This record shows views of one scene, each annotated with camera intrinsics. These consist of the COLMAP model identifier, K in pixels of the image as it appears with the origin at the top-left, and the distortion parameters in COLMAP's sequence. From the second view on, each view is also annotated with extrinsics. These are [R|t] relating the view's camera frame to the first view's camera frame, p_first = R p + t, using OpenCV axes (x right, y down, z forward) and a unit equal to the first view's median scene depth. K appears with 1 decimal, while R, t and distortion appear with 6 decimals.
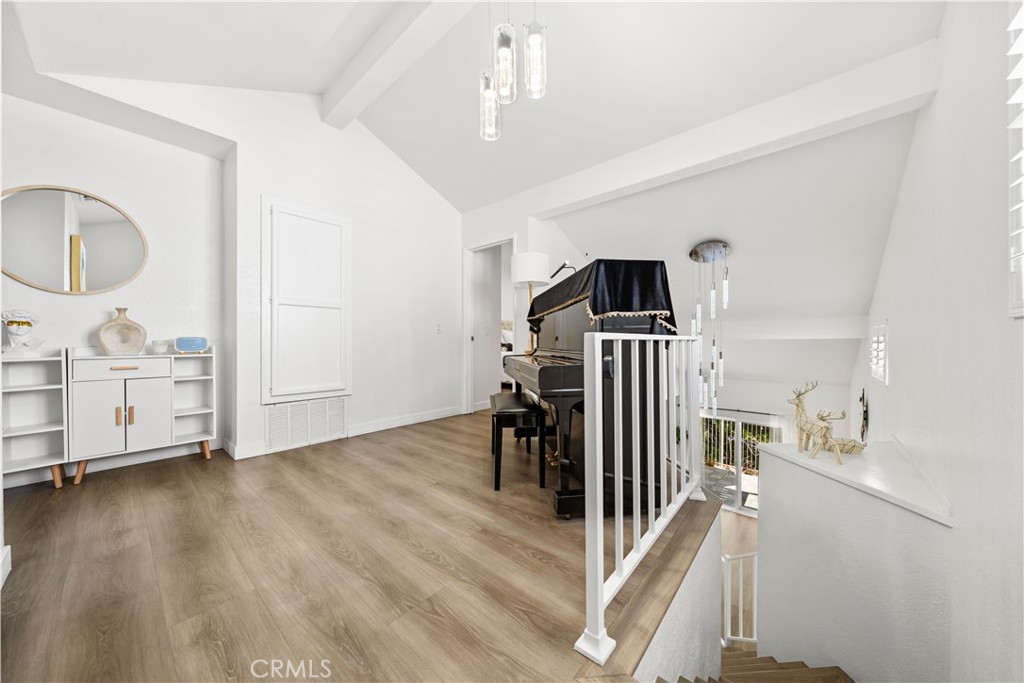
lens RADIAL K [[345.0, 0, 514.3], [0, 345.0, 340.6], [0, 0, 1]] dist [-0.000323, 0.000075]
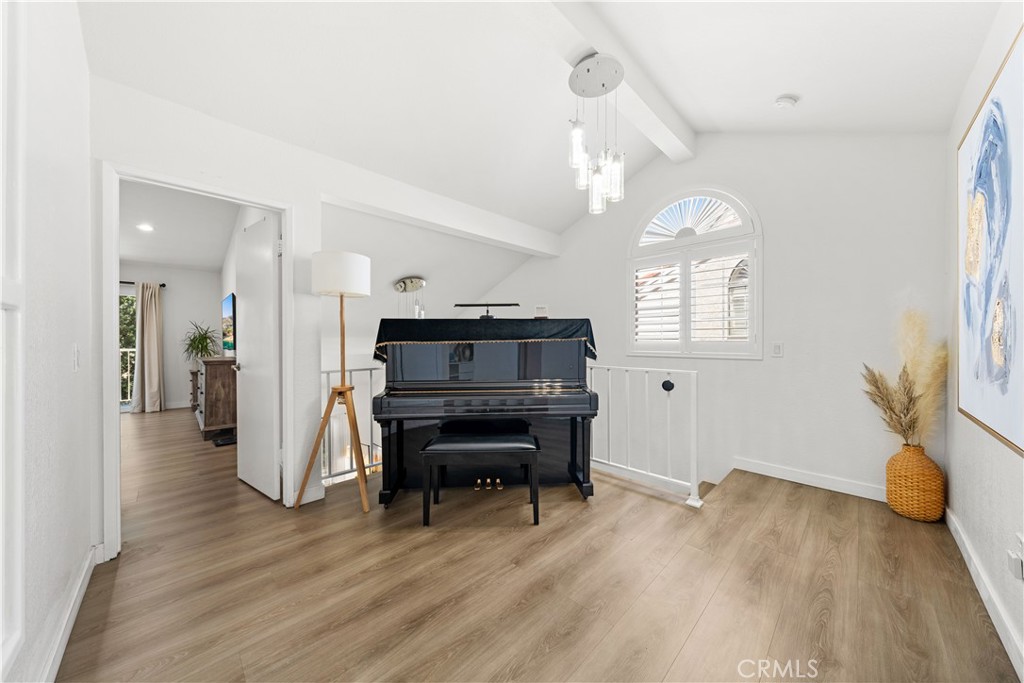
lens RADIAL K [[345.0, 0, 514.3], [0, 345.0, 340.6], [0, 0, 1]] dist [-0.000323, 0.000075]
pose [[0.083847, 0.004742, 0.996467, -1.127848], [0.001166, 0.999988, -0.004857, -0.111459], [-0.996478, 0.001569, 0.083841, 1.026574]]
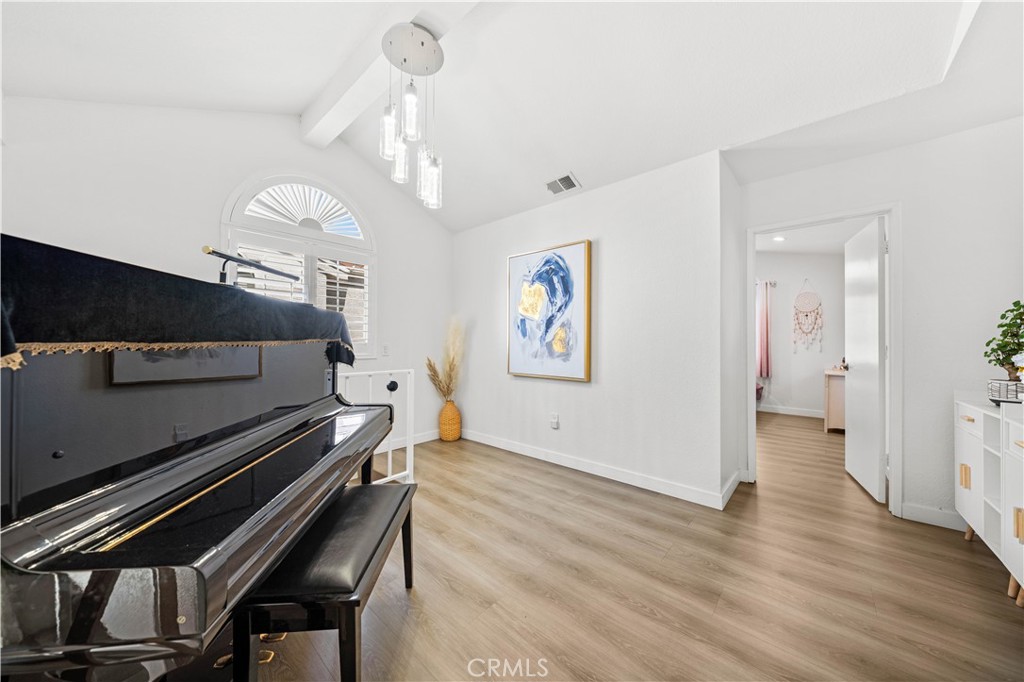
lens RADIAL K [[345.0, 0, 514.3], [0, 345.0, 340.1], [0, 0, 1]] dist [-0.000323, 0.000075]
pose [[-0.999915, -0.000833, 0.013016, -0.305879], [-0.000960, 0.999952, -0.009732, -0.112454], [-0.013007, -0.009743, -0.999868, 1.853976]]
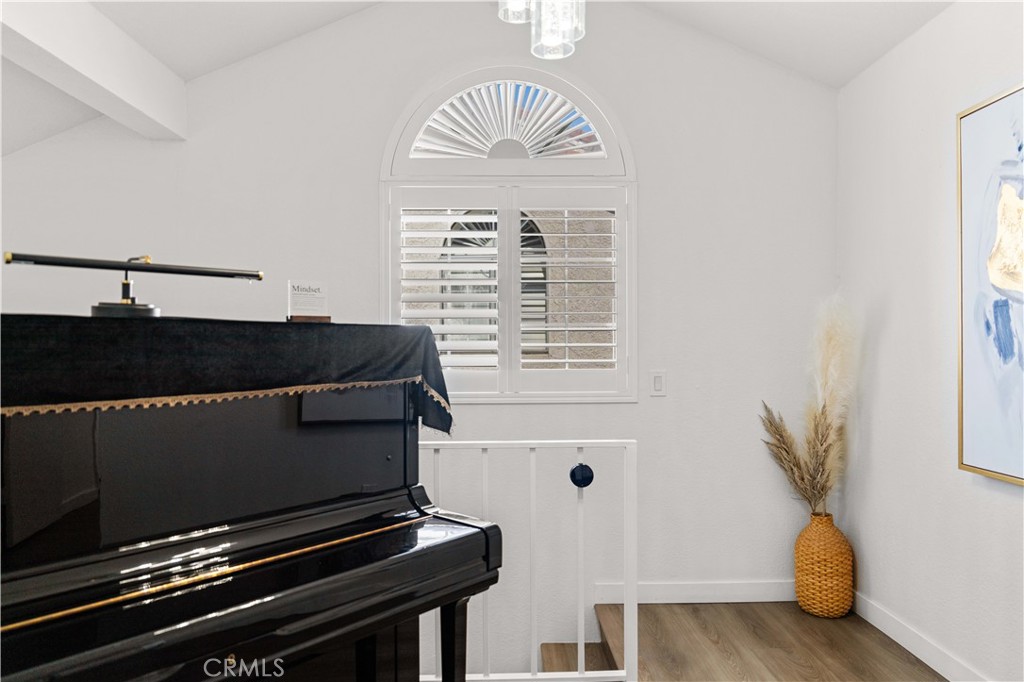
lens RADIAL K [[695.2, 0, 512.8], [0, 695.2, 344.4], [0, 0, 1]] dist [-0.024865, 0.001747]
pose [[-0.666282, 0.007648, 0.745661, -0.624739], [0.007180, 0.999967, -0.003841, -0.168404], [-0.745665, 0.002795, -0.666315, 1.433632]]
